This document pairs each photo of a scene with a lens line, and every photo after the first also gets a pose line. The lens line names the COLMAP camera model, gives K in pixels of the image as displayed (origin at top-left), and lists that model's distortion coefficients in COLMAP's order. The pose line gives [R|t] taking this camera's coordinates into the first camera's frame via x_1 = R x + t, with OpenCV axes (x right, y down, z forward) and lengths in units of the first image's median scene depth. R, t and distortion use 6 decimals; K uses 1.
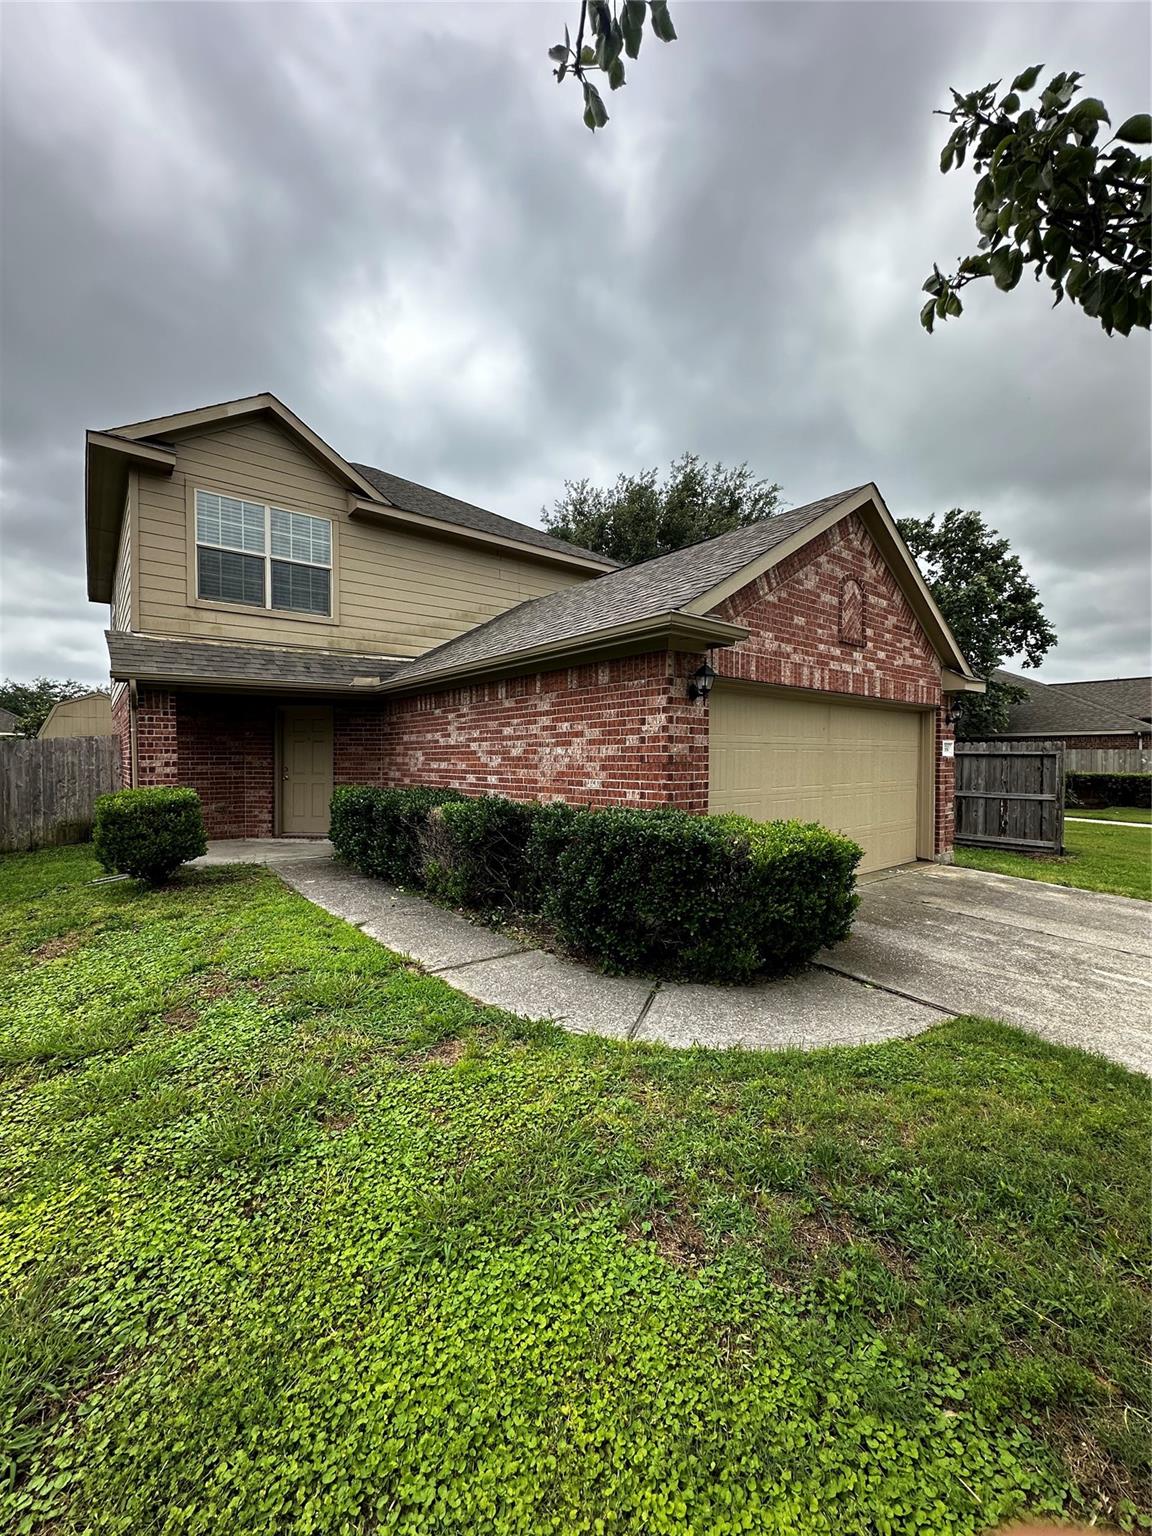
lens RADIAL K [[611.8, 0, 576.0], [0, 611.8, 768.0], [0, 0, 1]] dist [0.000792, 0.000048]
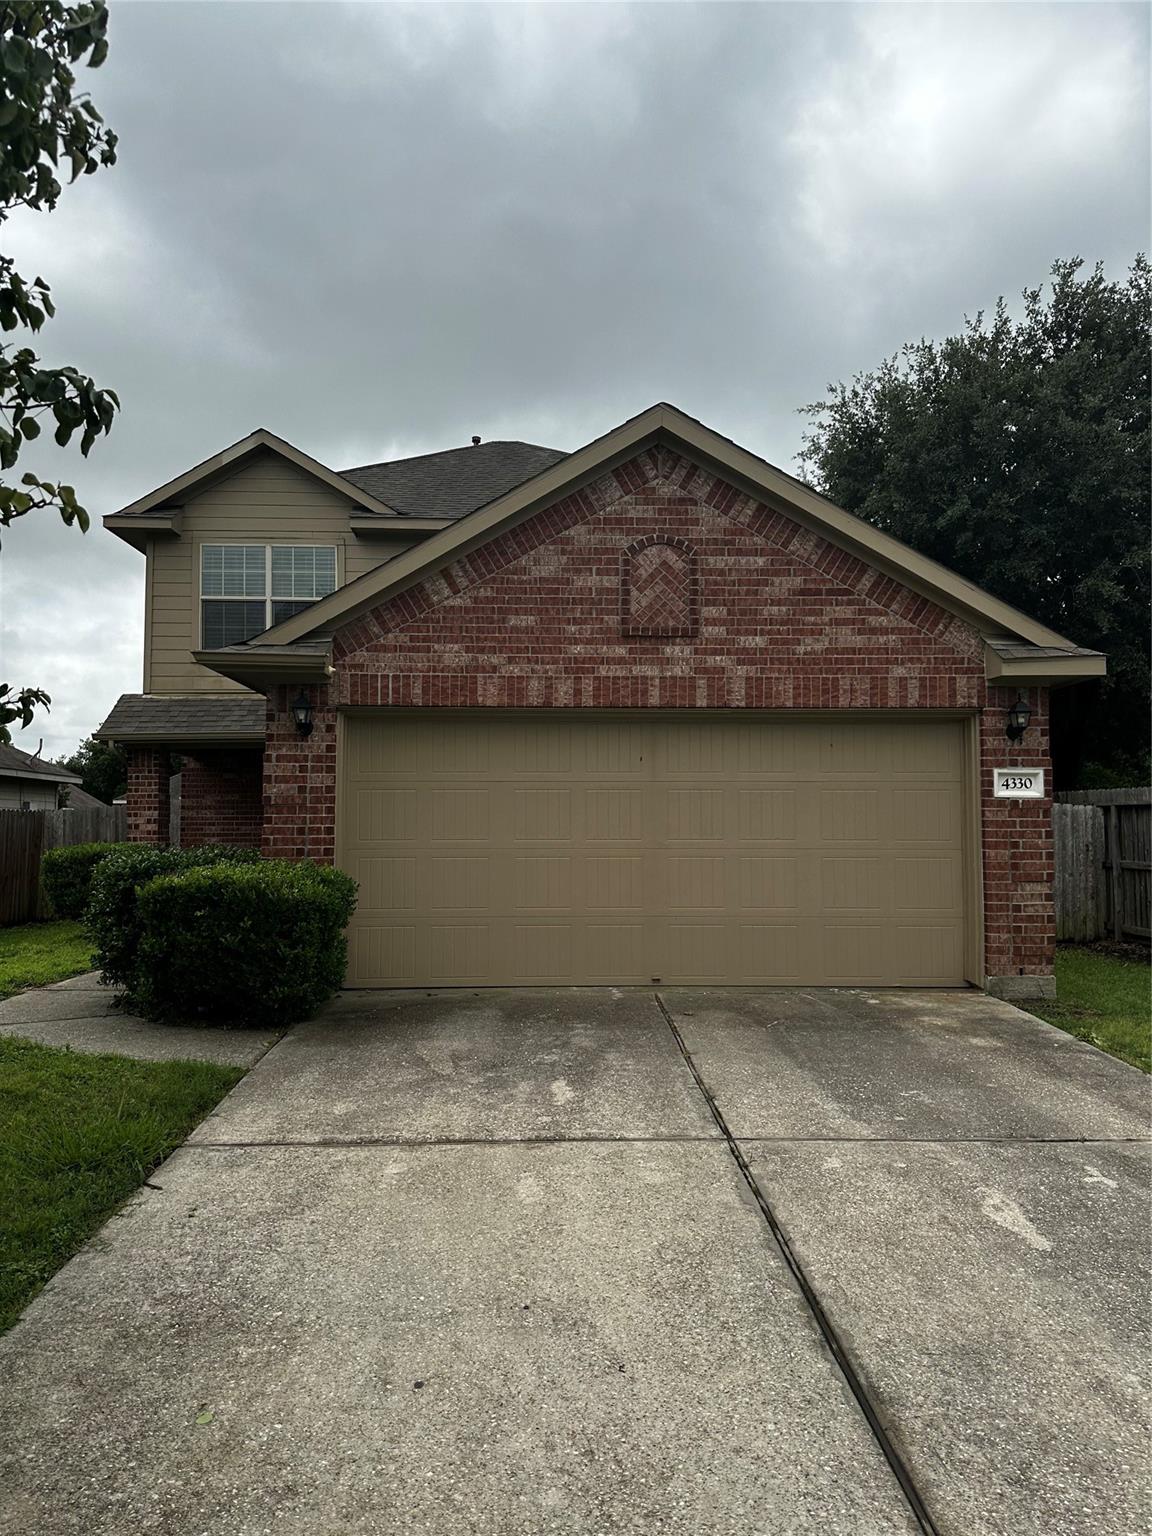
lens RADIAL K [[1100.1, 0, 576.0], [0, 1100.1, 768.0], [0, 0, 1]] dist [0.098583, 0.001276]
pose [[0.789511, -0.038388, -0.612535, 1.046370], [-0.010663, 0.997033, -0.076228, 0.039976], [0.613644, 0.066715, 0.786759, -0.027918]]
